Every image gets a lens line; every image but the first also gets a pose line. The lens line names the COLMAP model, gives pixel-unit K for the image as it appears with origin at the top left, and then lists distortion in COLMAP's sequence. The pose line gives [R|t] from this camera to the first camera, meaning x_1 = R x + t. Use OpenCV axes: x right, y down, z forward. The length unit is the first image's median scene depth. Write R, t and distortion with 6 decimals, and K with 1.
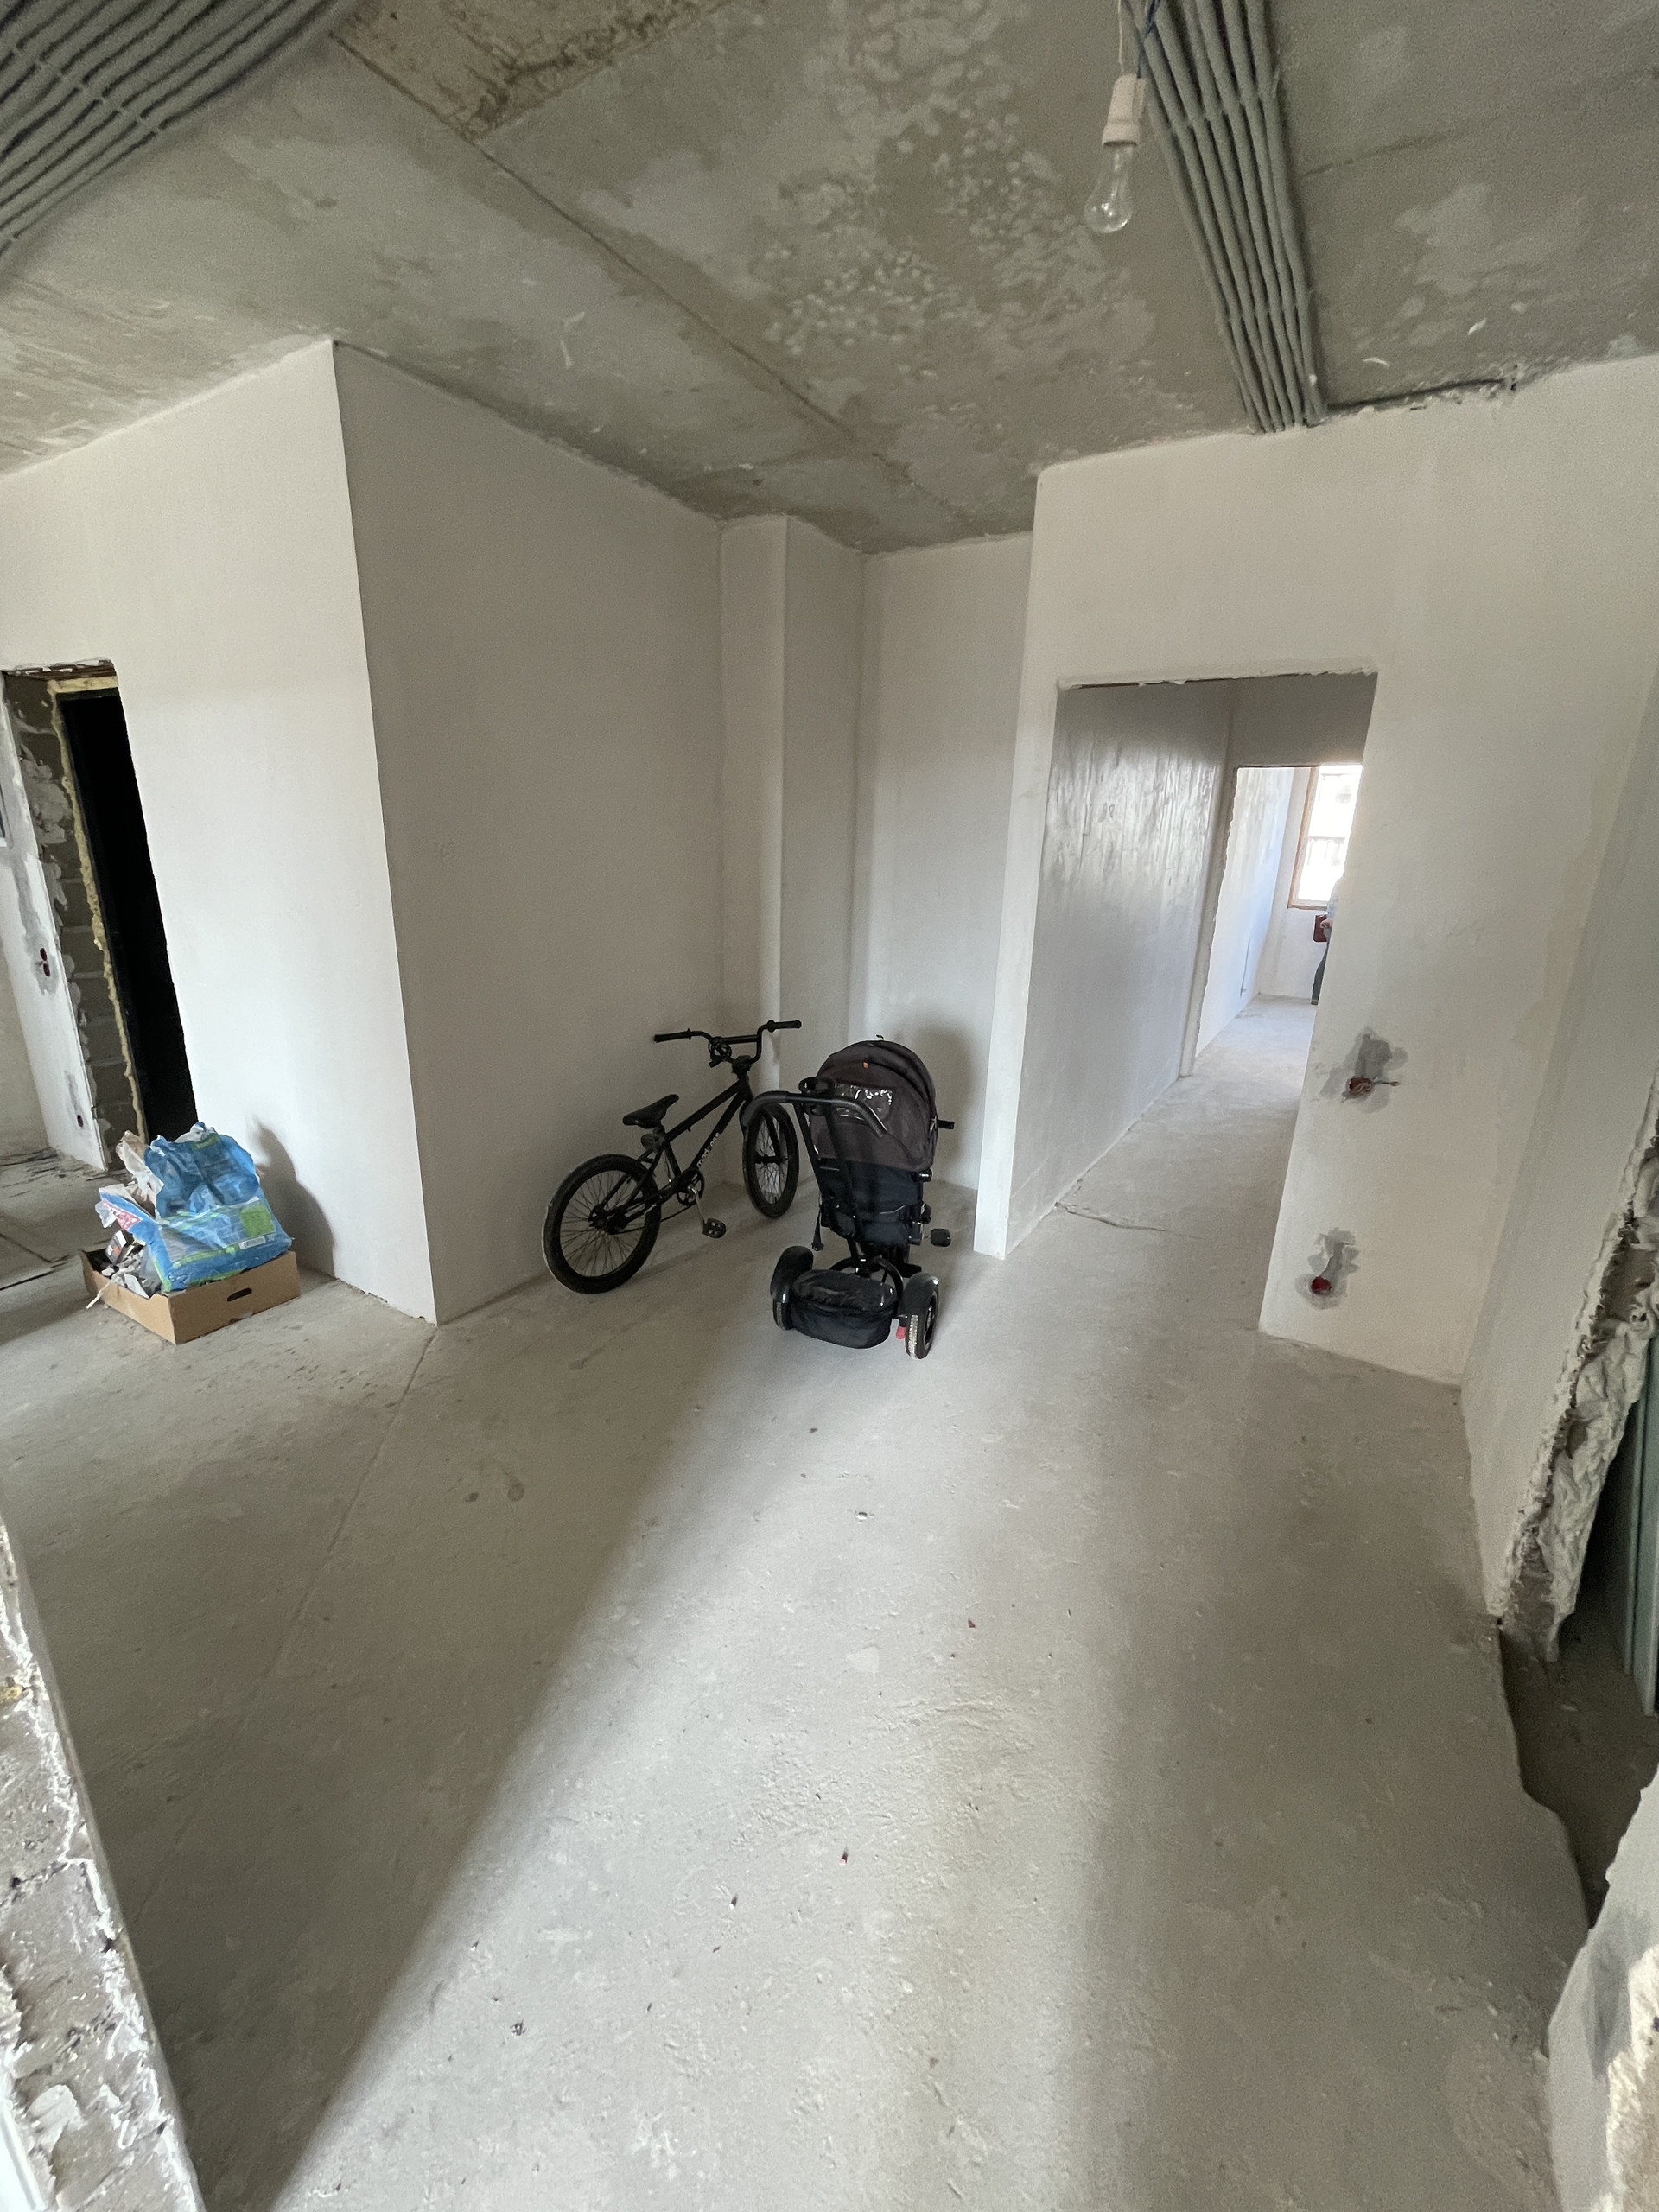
lens RADIAL K [[899.9, 0, 827.3], [0, 899.9, 1097.2], [0, 0, 1]] dist [-0.000232, -0.000308]
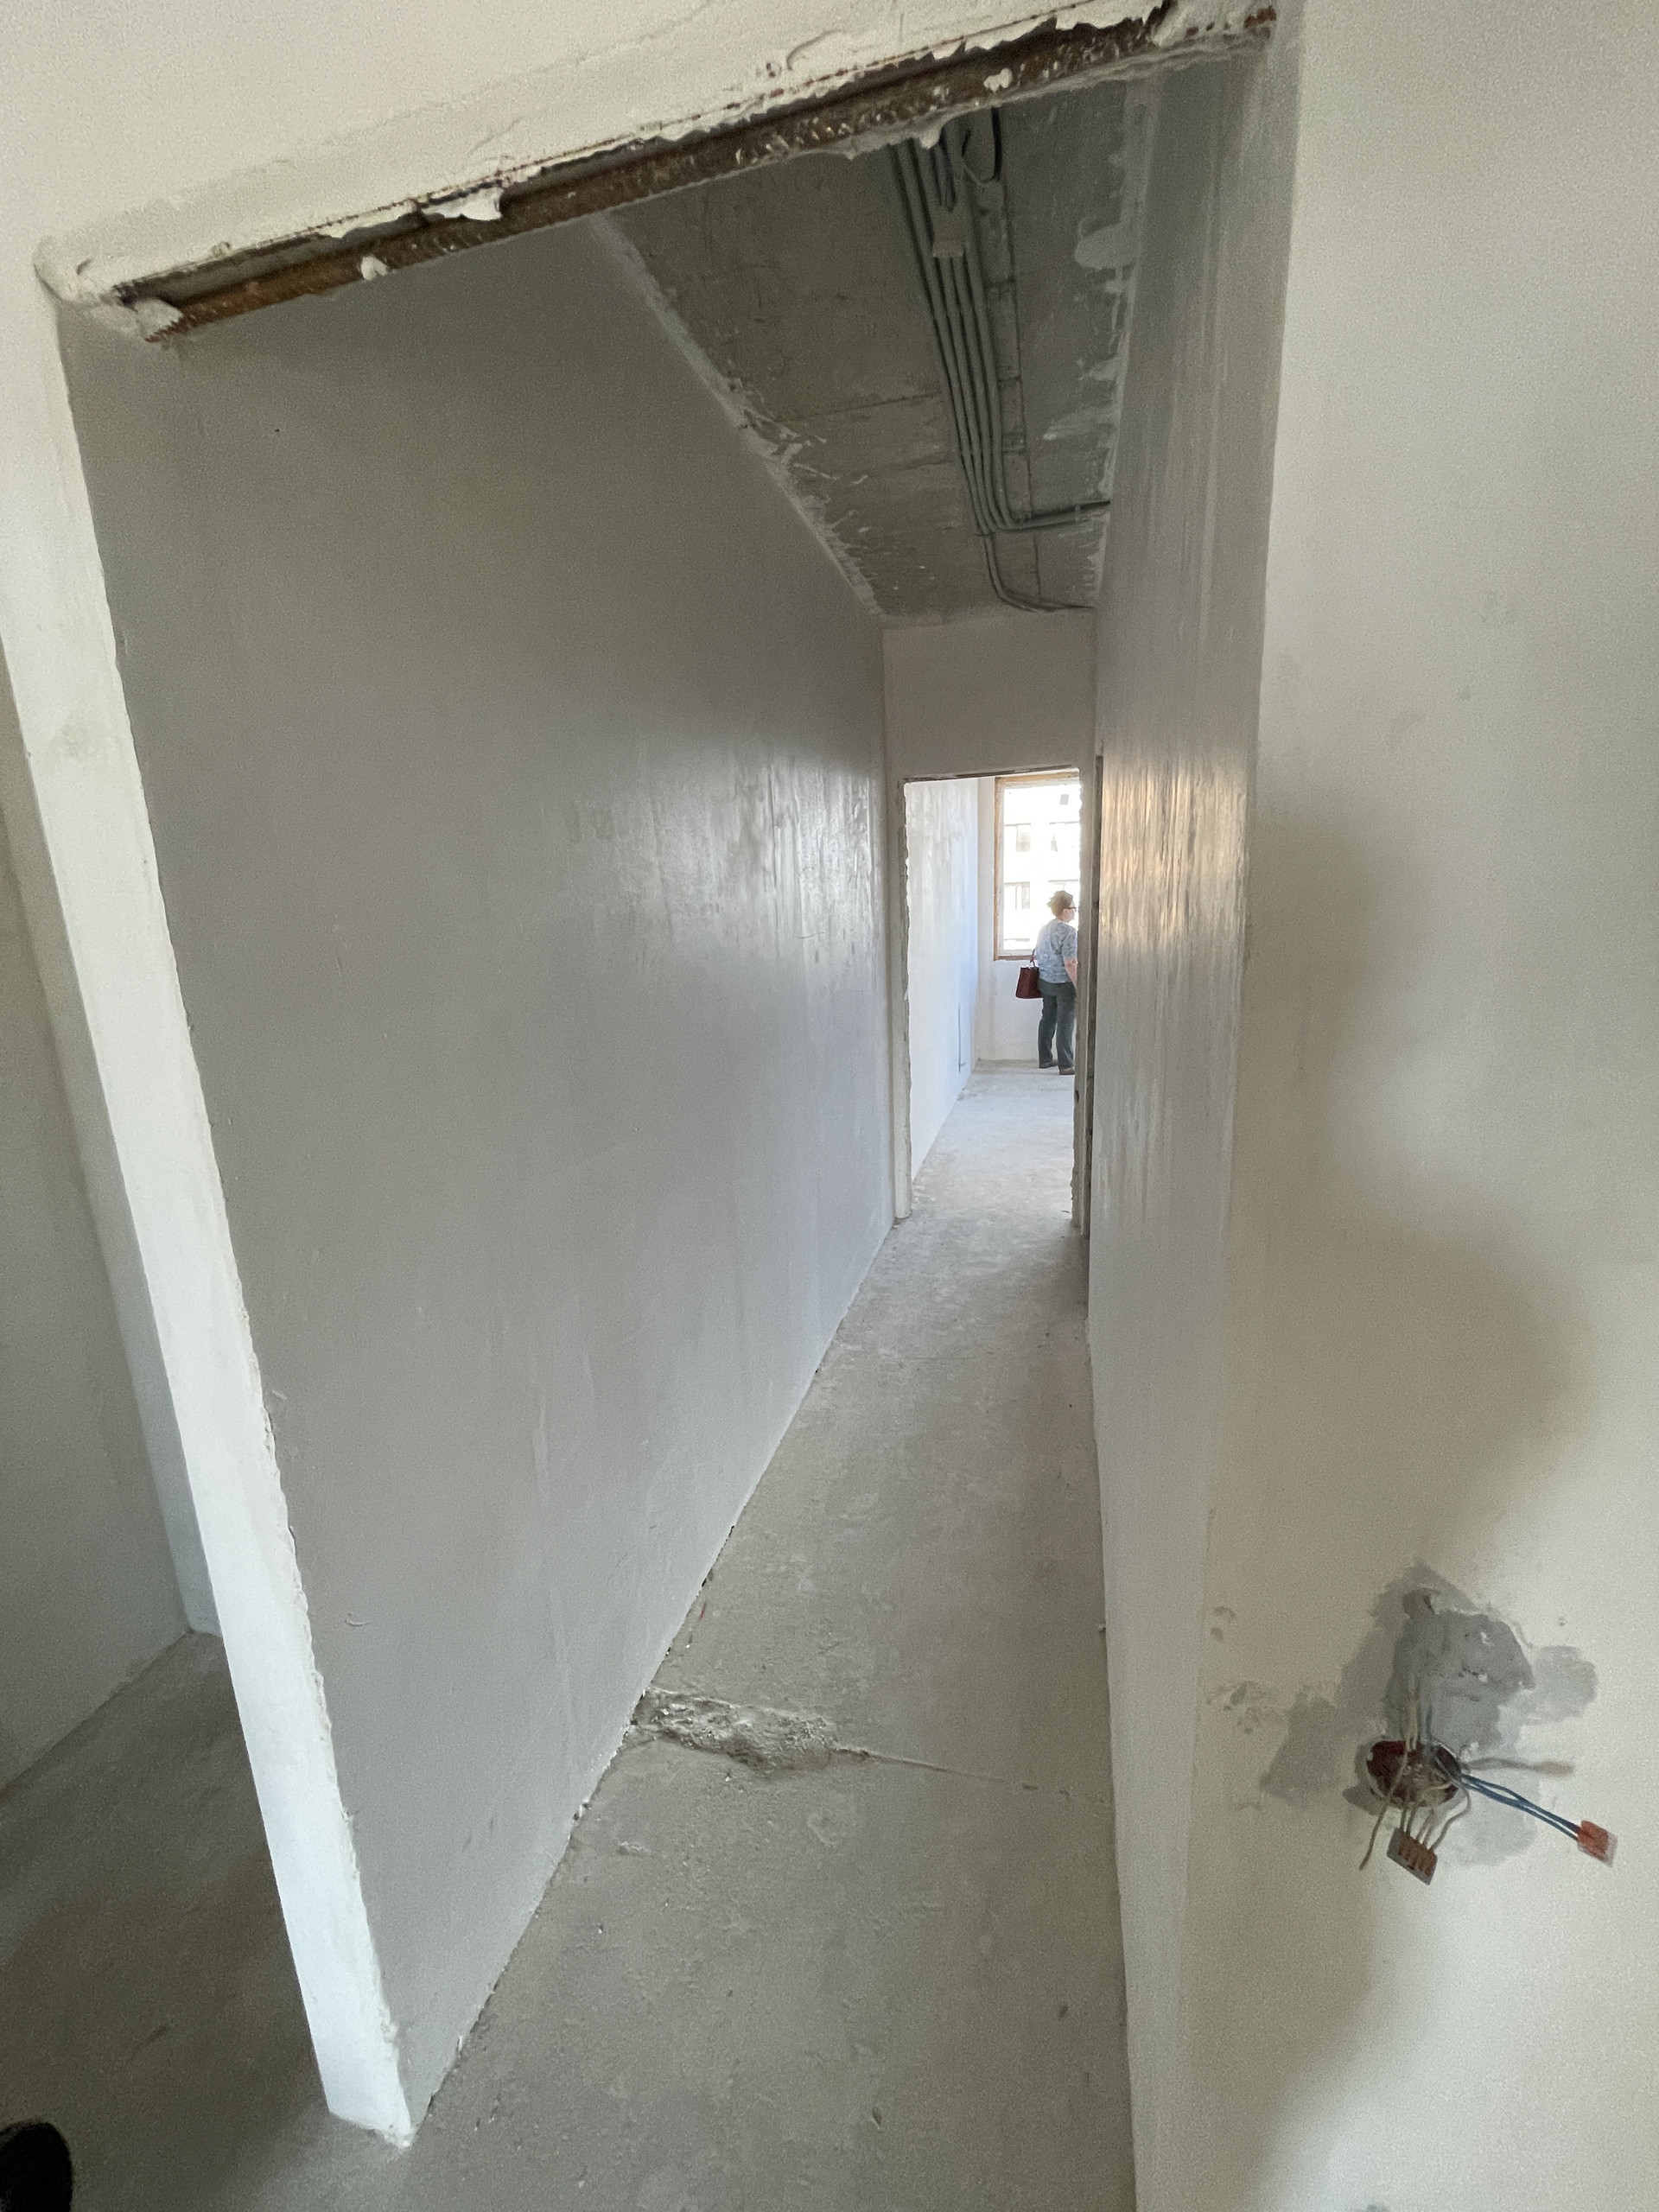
lens RADIAL K [[894.4, 0, 828.7], [0, 894.4, 1102.3], [0, 0, 1]] dist [0.000265, -0.000157]
pose [[0.955136, -0.130414, 0.265909, 0.189978], [0.147763, 0.987942, -0.046229, -0.100031], [-0.256673, 0.083446, 0.962889, 0.377496]]
